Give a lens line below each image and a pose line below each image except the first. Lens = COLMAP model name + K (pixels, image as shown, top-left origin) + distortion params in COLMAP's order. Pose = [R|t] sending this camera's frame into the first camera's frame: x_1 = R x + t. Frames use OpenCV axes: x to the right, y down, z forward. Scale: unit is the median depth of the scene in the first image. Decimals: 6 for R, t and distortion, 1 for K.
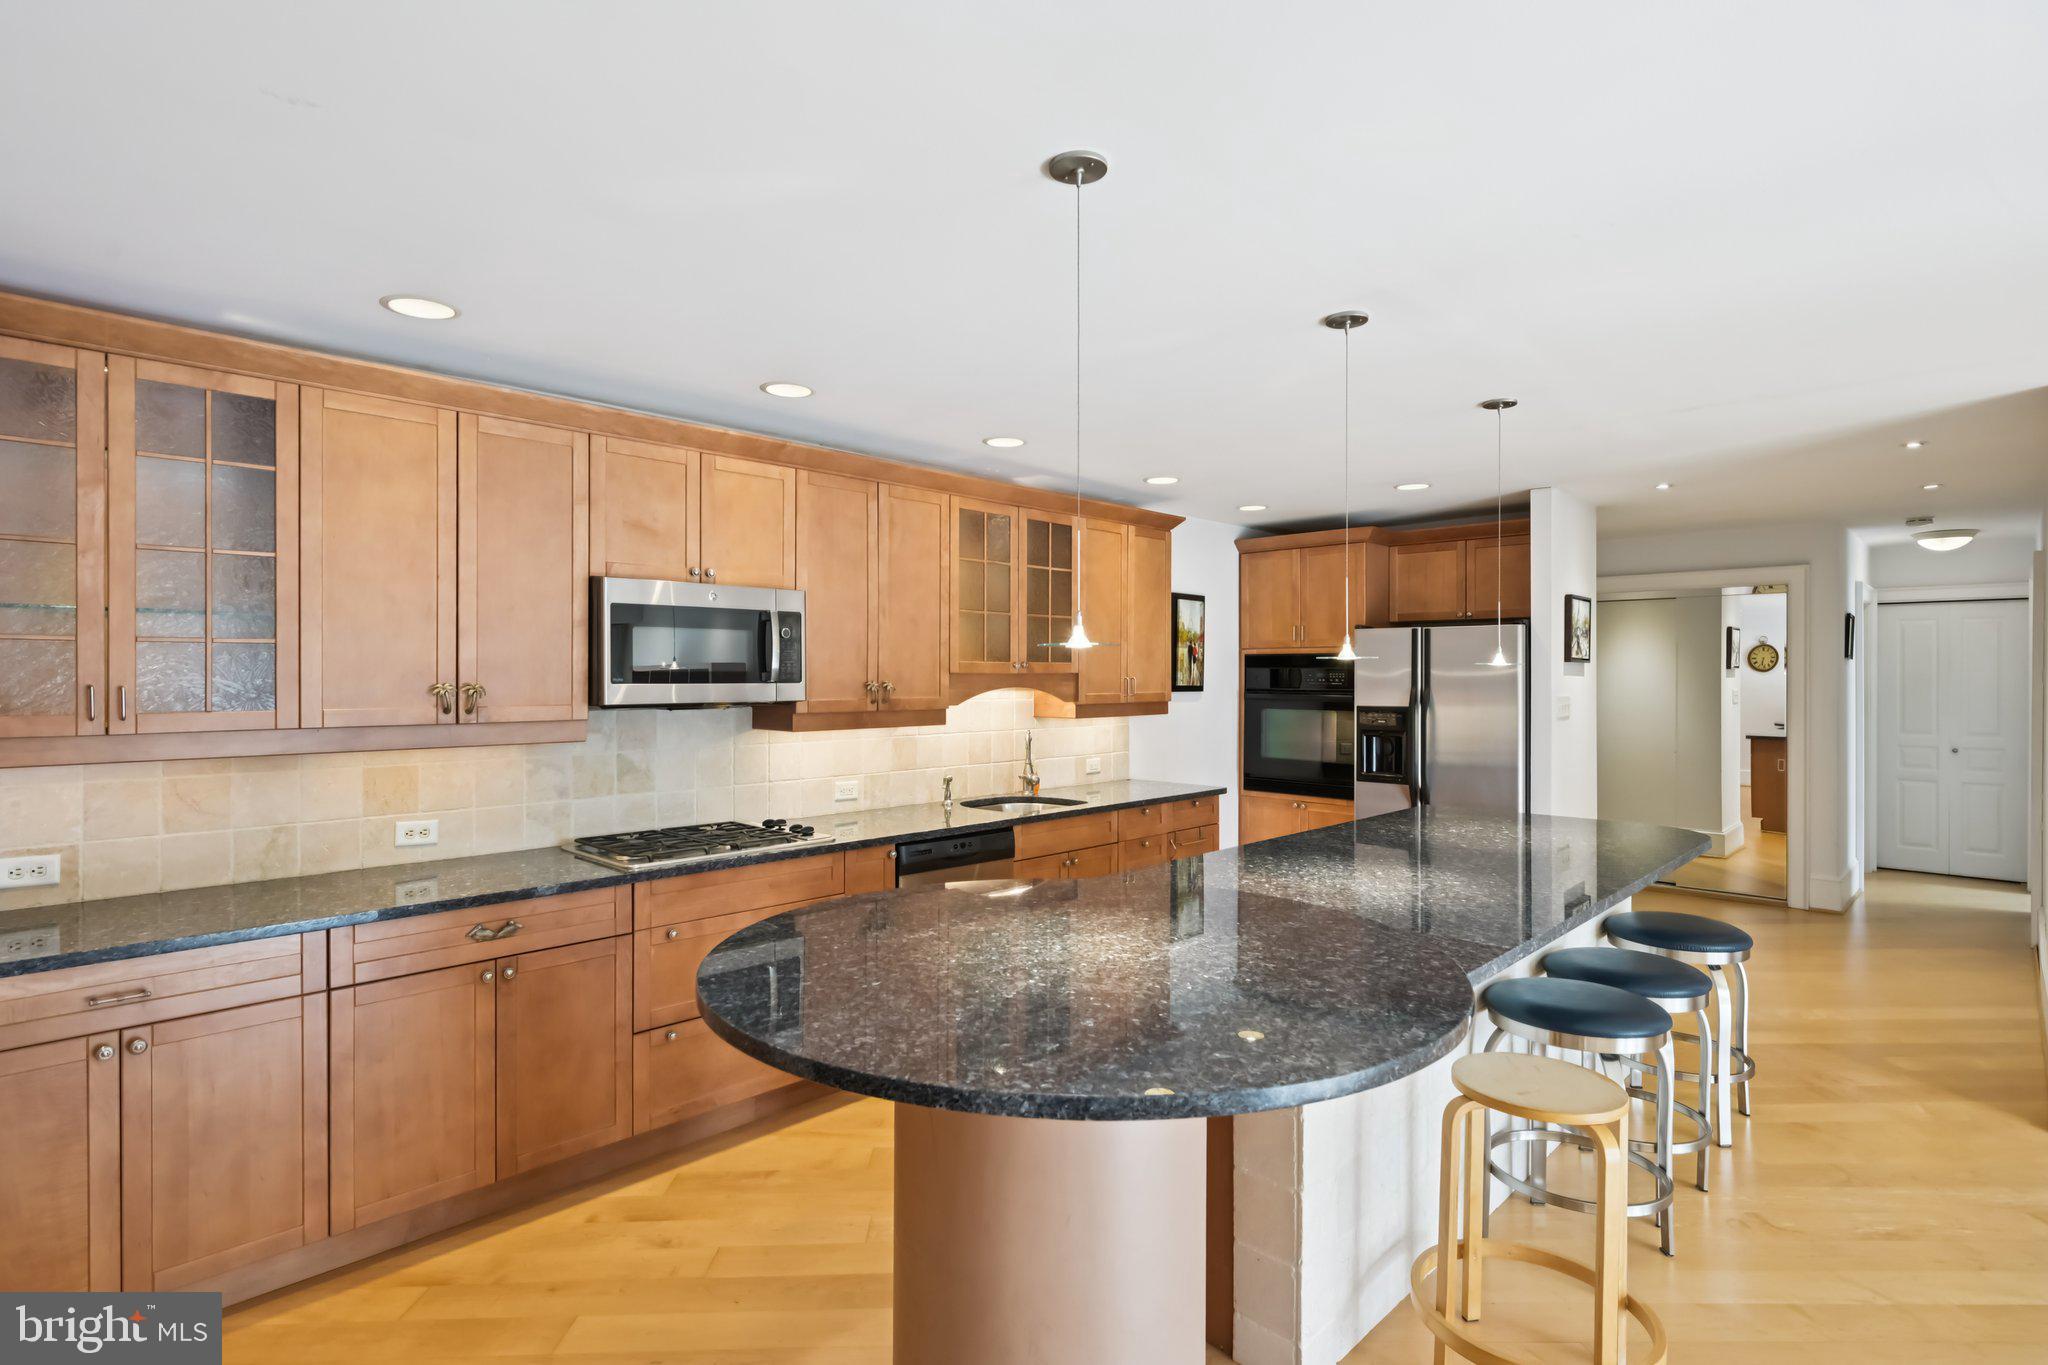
lens RADIAL K [[1024.7, 0, 1023.6], [0, 1024.7, 678.0], [0, 0, 1]] dist [0.000363, 0.000782]
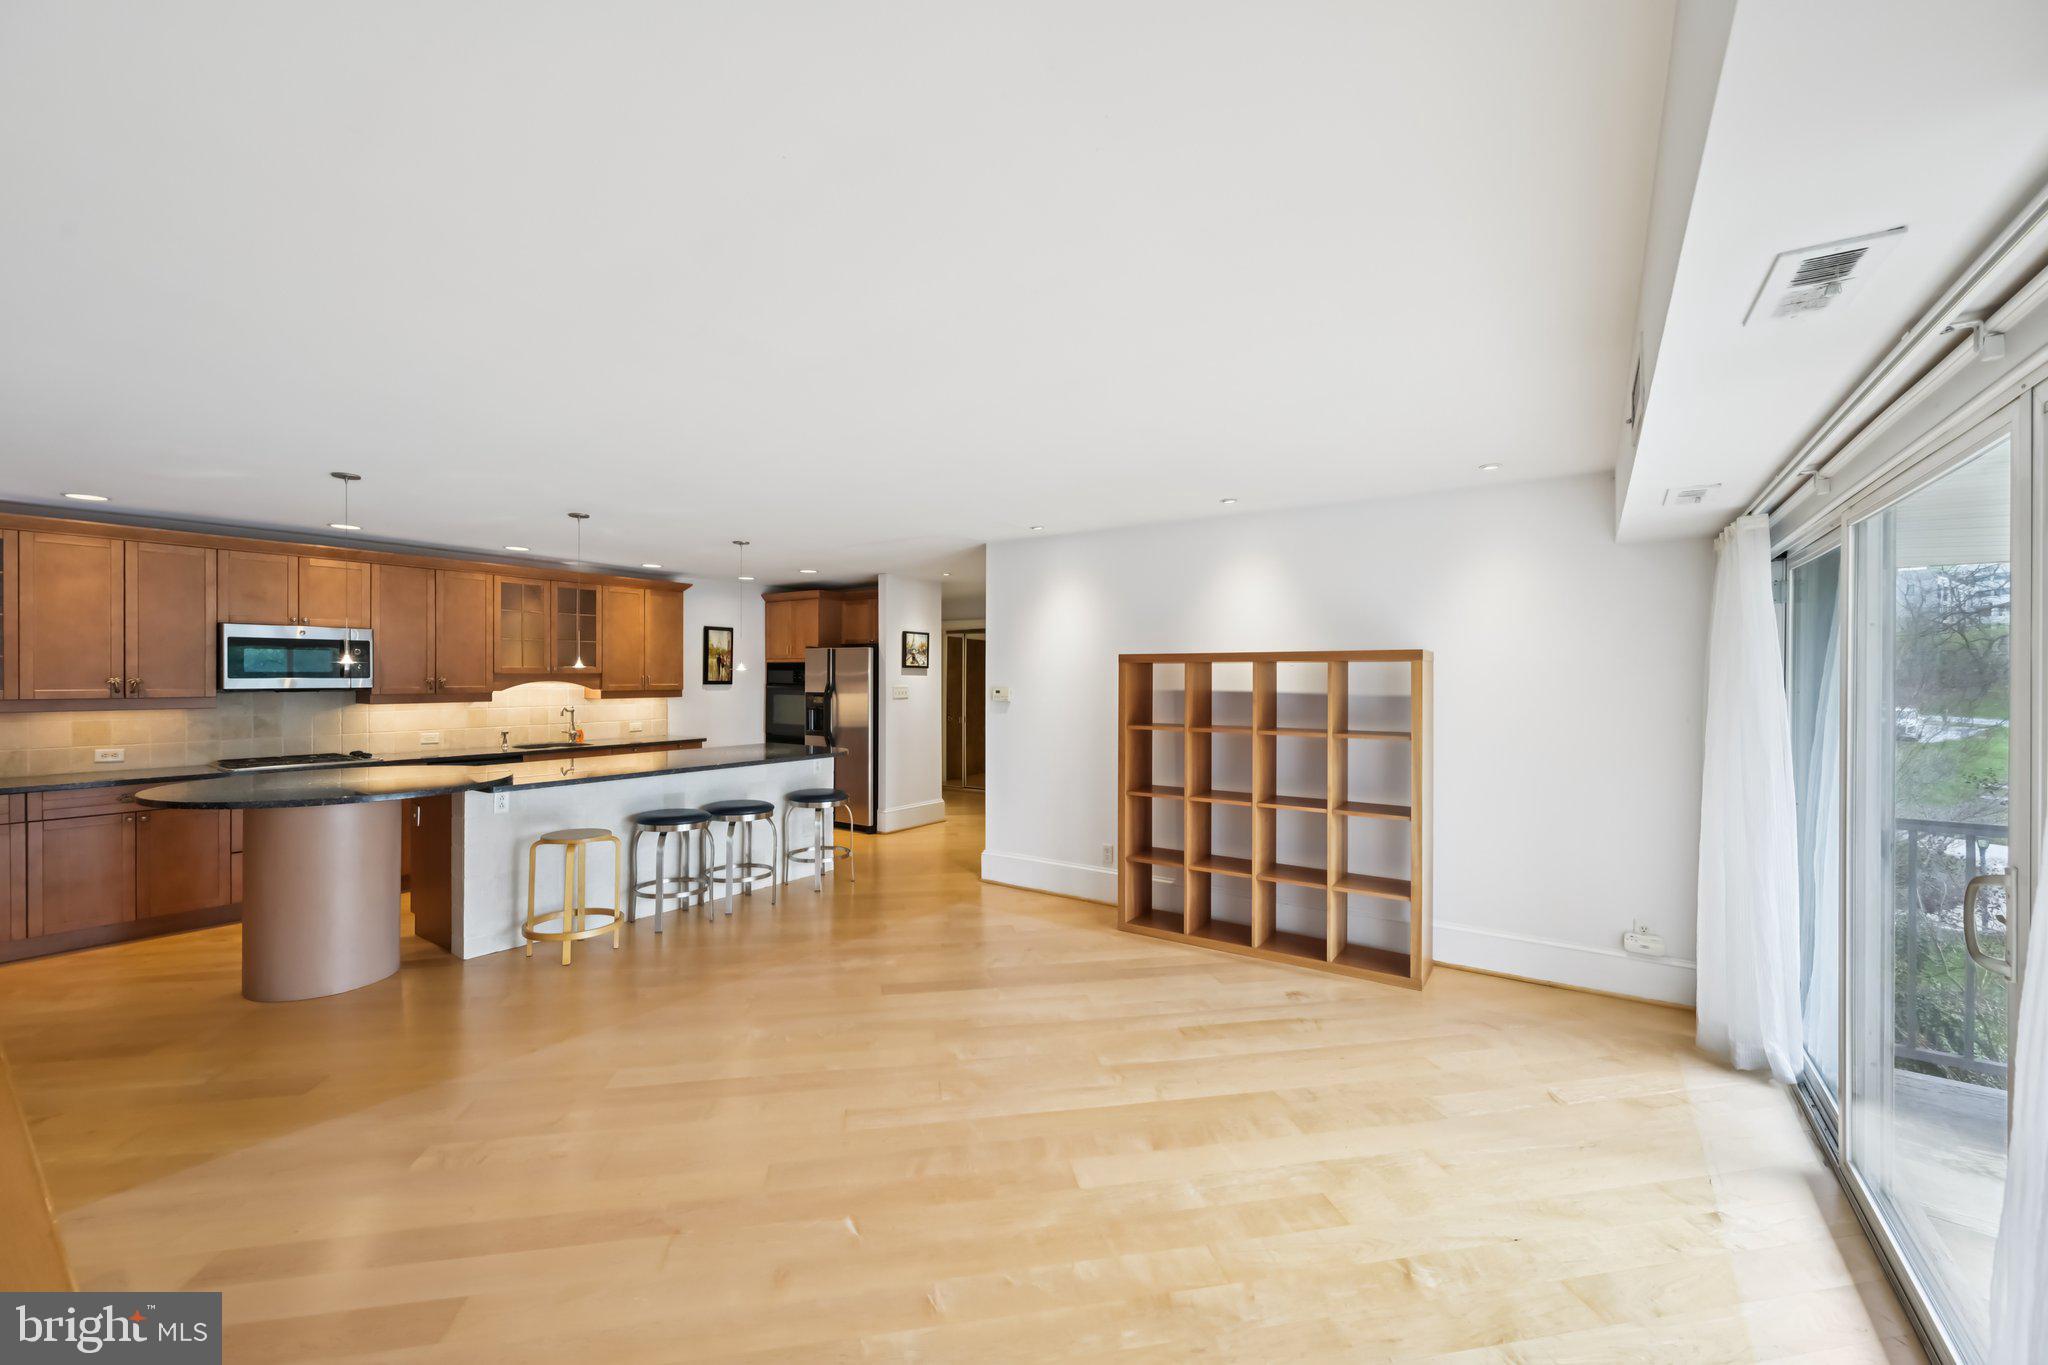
lens RADIAL K [[804.9, 0, 1025.9], [0, 804.9, 679.3], [0, 0, 1]] dist [-0.000084, 0.000067]
pose [[0.986879, 0.000722, 0.161458, 0.553468], [-0.001054, 0.999998, 0.001971, 0.002055], [-0.161457, -0.002116, 0.986878, -0.494226]]
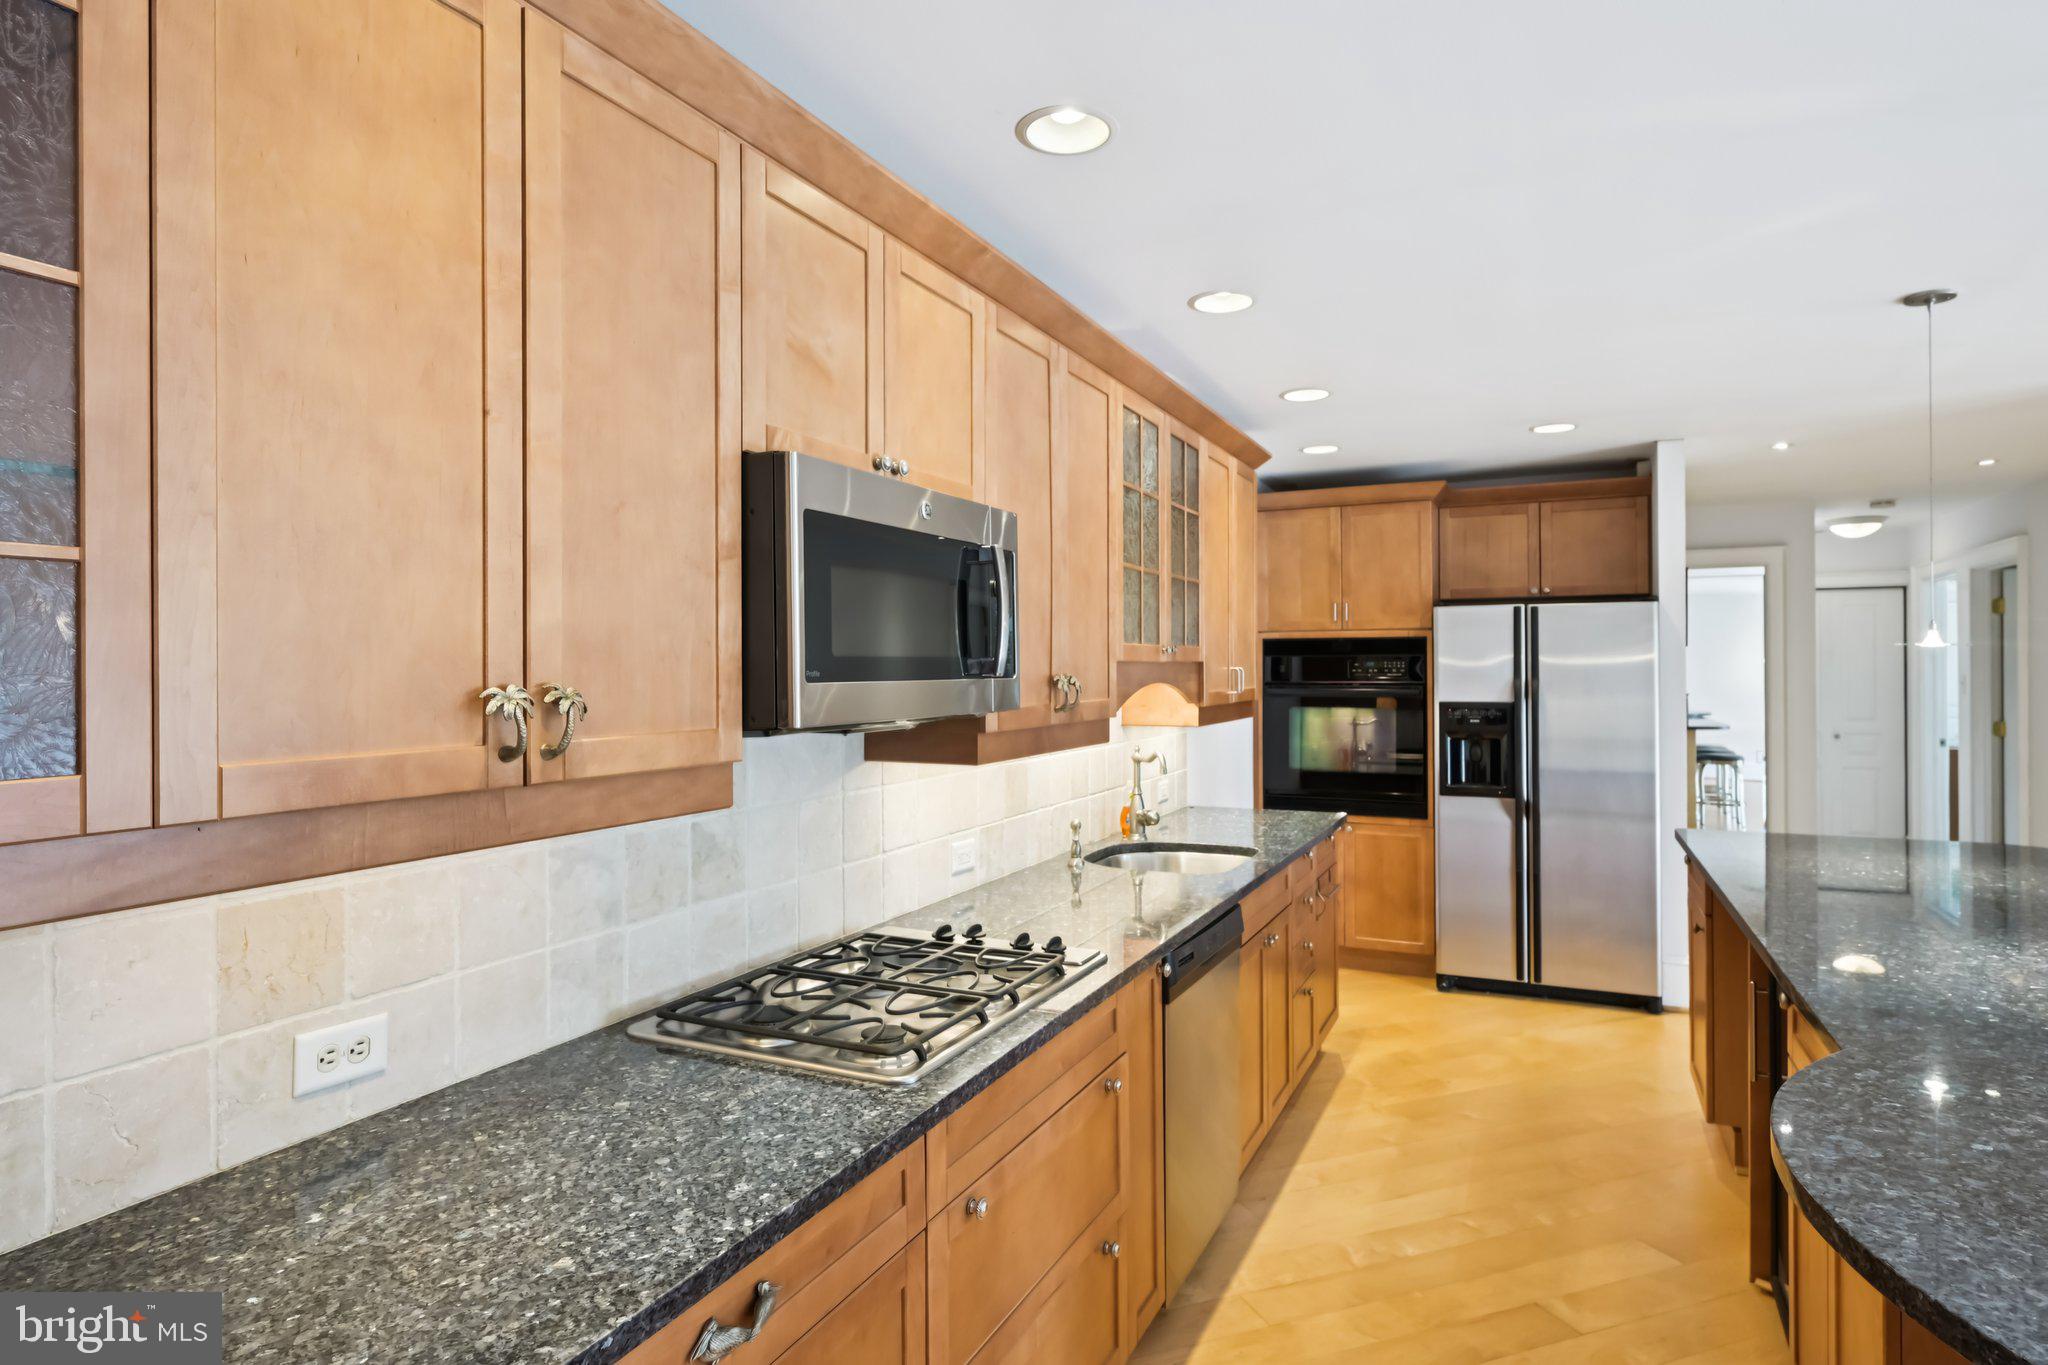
lens RADIAL K [[1115.9, 0, 1023.5], [0, 1115.9, 669.1], [0, 0, 1]] dist [-0.002316, 0.000220]
pose [[0.948990, -0.006387, 0.315240, -0.303738], [0.007385, 0.999971, -0.001972, 0.000821], [-0.315219, 0.004200, 0.949010, 0.316579]]
